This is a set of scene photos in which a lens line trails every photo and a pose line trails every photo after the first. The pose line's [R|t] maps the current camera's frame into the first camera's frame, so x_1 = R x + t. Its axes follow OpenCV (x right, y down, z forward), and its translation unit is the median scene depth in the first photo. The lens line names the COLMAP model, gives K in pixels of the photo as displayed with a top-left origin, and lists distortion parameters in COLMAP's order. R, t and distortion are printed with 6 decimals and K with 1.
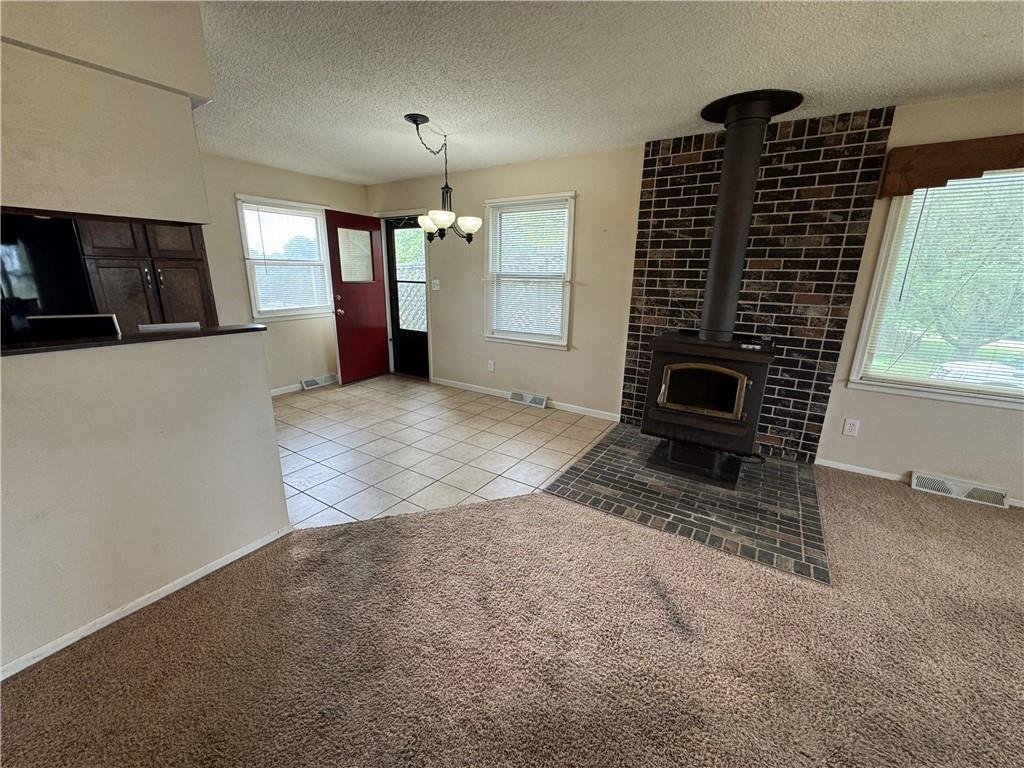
lens RADIAL K [[411.9, 0, 511.0], [0, 411.9, 383.2], [0, 0, 1]] dist [-0.001985, 0.000265]
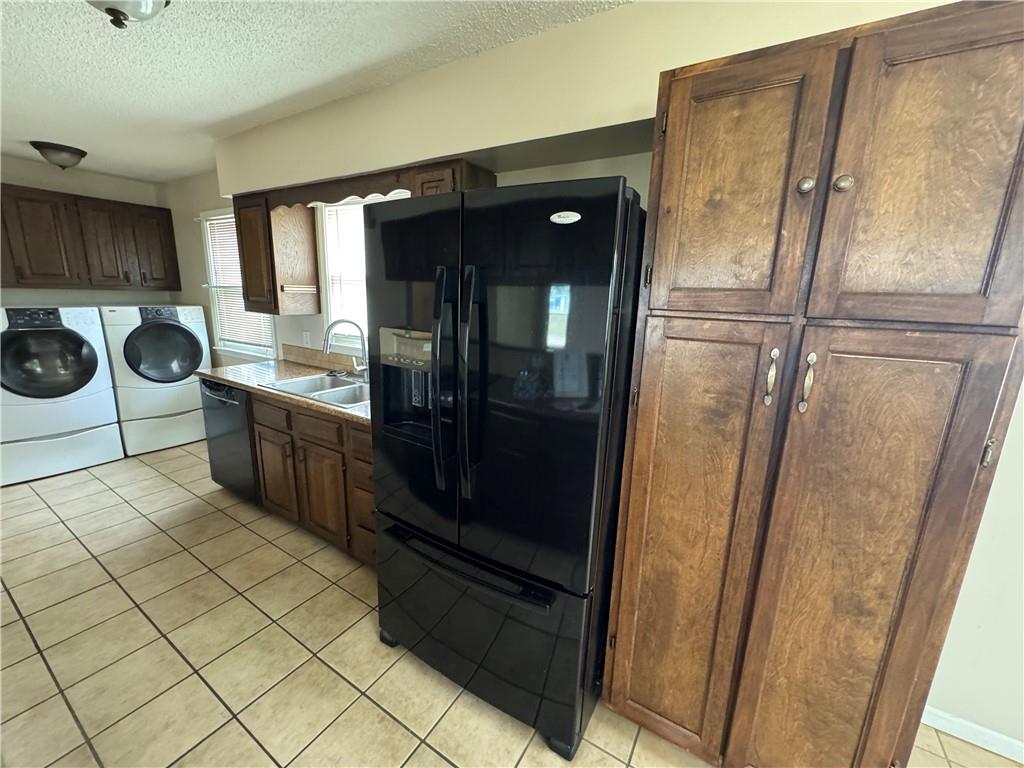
lens RADIAL K [[411.9, 0, 511.0], [0, 411.9, 383.2], [0, 0, 1]] dist [-0.001985, 0.000265]
pose [[0.015951, 0.194701, -0.980733, -0.630387], [-0.292741, 0.938786, 0.181612, -0.280107], [0.956059, 0.284204, 0.071972, 0.875240]]
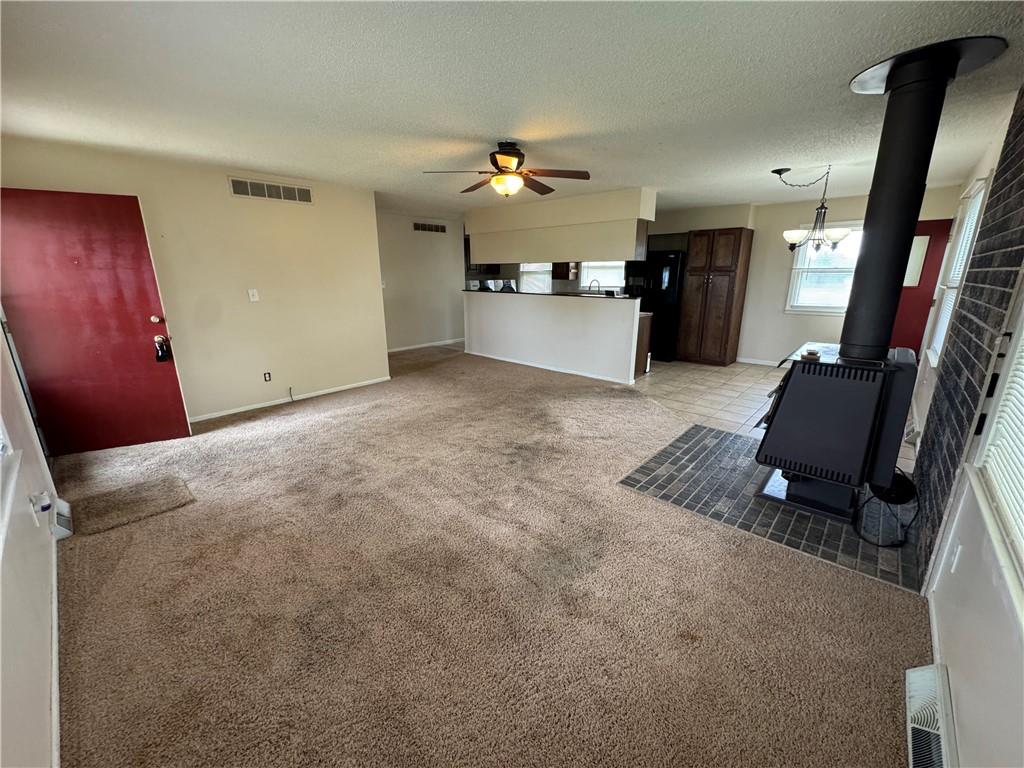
lens RADIAL K [[411.9, 0, 511.0], [0, 411.9, 383.2], [0, 0, 1]] dist [-0.001985, 0.000265]
pose [[-0.170516, 0.239444, -0.955820, 1.552327], [-0.256438, 0.925816, 0.277675, -0.114663], [0.951401, 0.292456, -0.096465, 0.472335]]
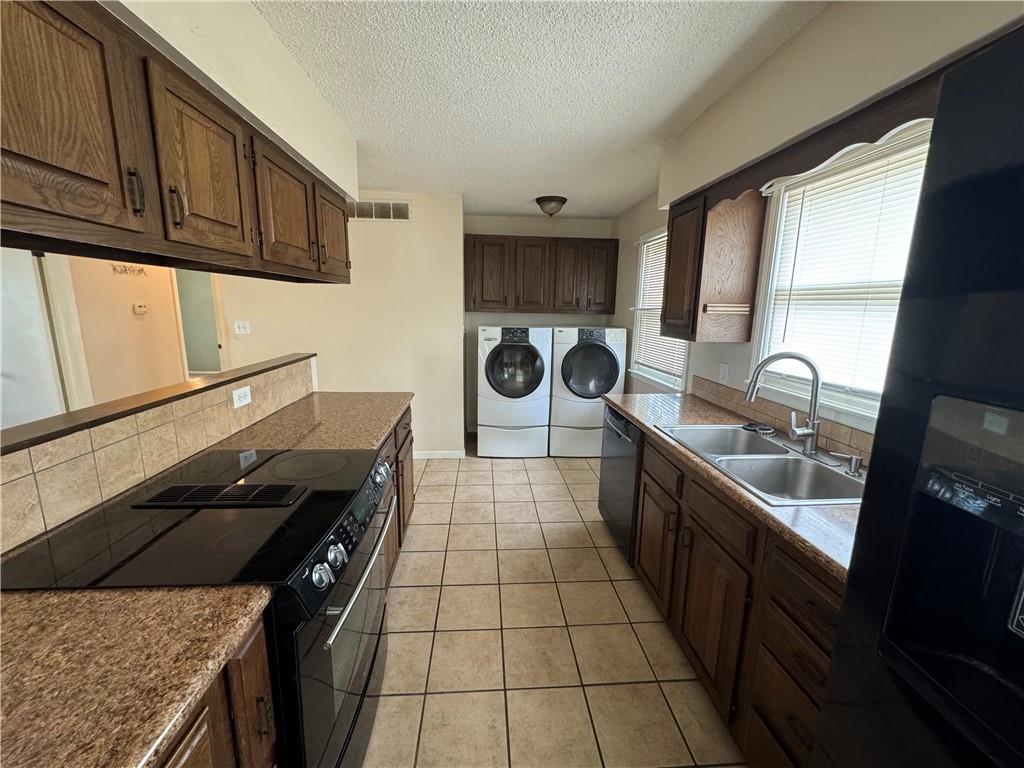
lens RADIAL K [[411.9, 0, 511.0], [0, 411.9, 383.2], [0, 0, 1]] dist [-0.001985, 0.000265]
pose [[-0.796130, 0.076233, -0.600305, -0.888388], [-0.190229, 0.910211, 0.367872, -0.240231], [0.574448, 0.407069, -0.710144, 0.753860]]
